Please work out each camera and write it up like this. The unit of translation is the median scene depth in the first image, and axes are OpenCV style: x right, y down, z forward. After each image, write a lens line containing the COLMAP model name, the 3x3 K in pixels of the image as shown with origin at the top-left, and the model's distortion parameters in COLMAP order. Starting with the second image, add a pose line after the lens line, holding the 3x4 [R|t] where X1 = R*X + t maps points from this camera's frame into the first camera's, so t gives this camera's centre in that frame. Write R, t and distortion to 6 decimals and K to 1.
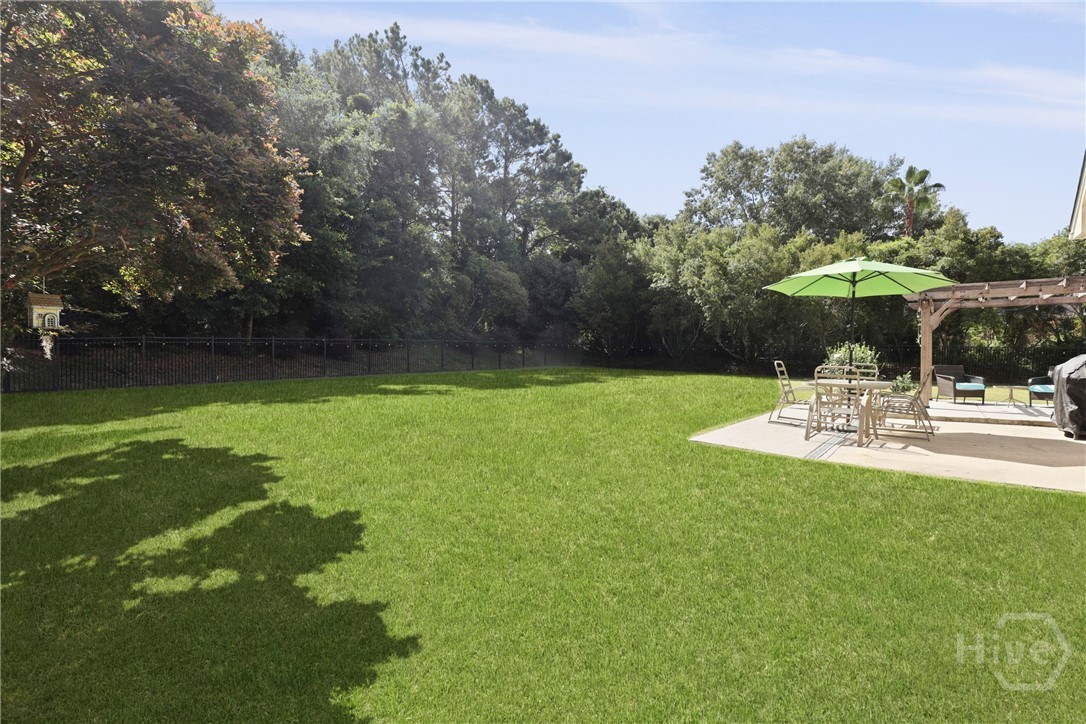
lens RADIAL K [[500.8, 0, 559.2], [0, 500.8, 362.2], [0, 0, 1]] dist [-0.031058, 0.004180]
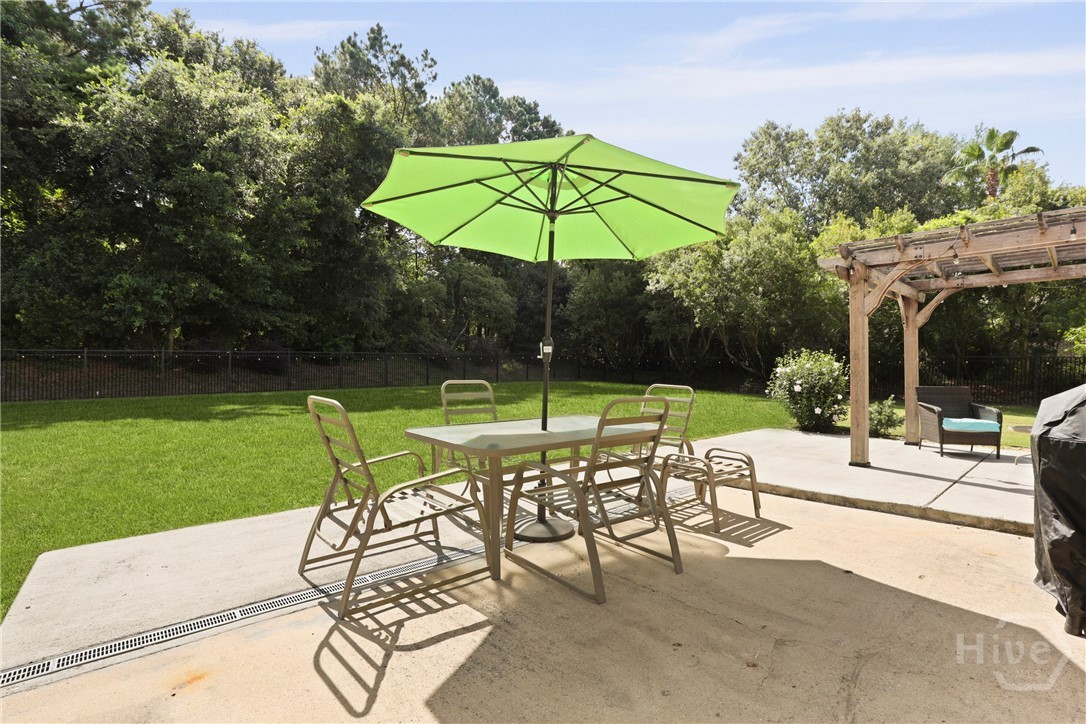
lens RADIAL K [[500.8, 0, 548.3], [0, 500.8, 362.9], [0, 0, 1]] dist [-0.031058, 0.004180]
pose [[0.984998, -0.001902, -0.172553, 0.152539], [-0.002635, 0.999657, -0.026057, -0.001647], [0.172544, 0.026121, 0.984655, 0.121819]]
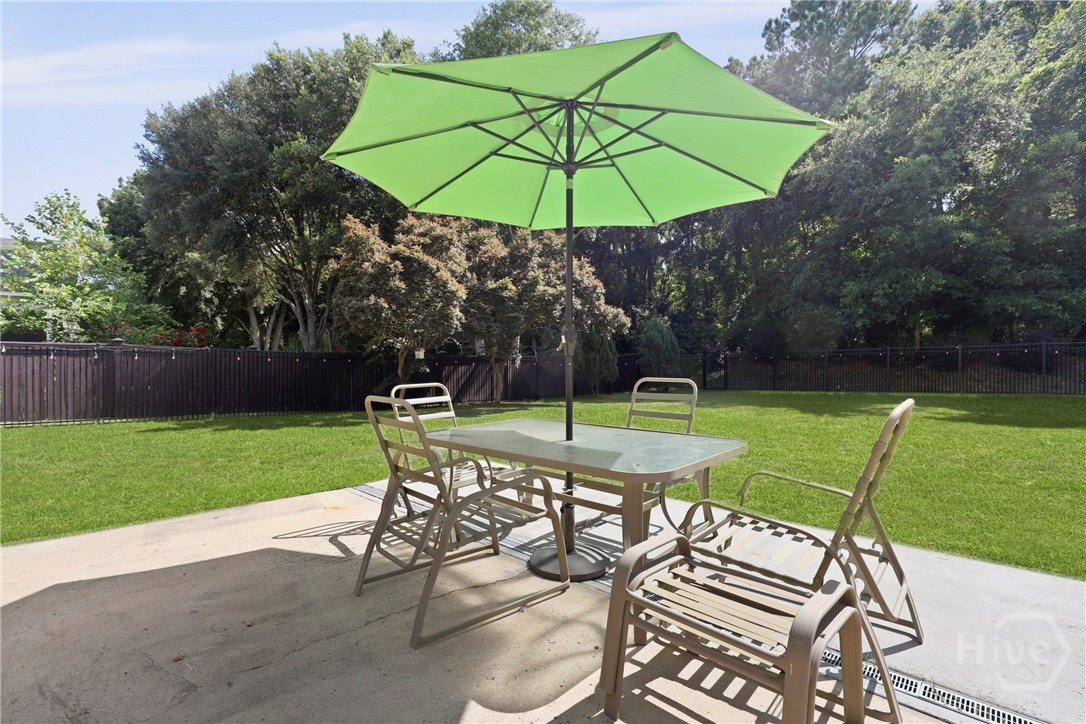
lens RADIAL K [[500.8, 0, 547.1], [0, 500.8, 370.1], [0, 0, 1]] dist [-0.031058, 0.004180]
pose [[-0.092749, 0.007152, -0.995664, 0.240270], [-0.006216, 0.999951, 0.007762, -0.003510], [0.995670, 0.006909, -0.092700, 0.264251]]
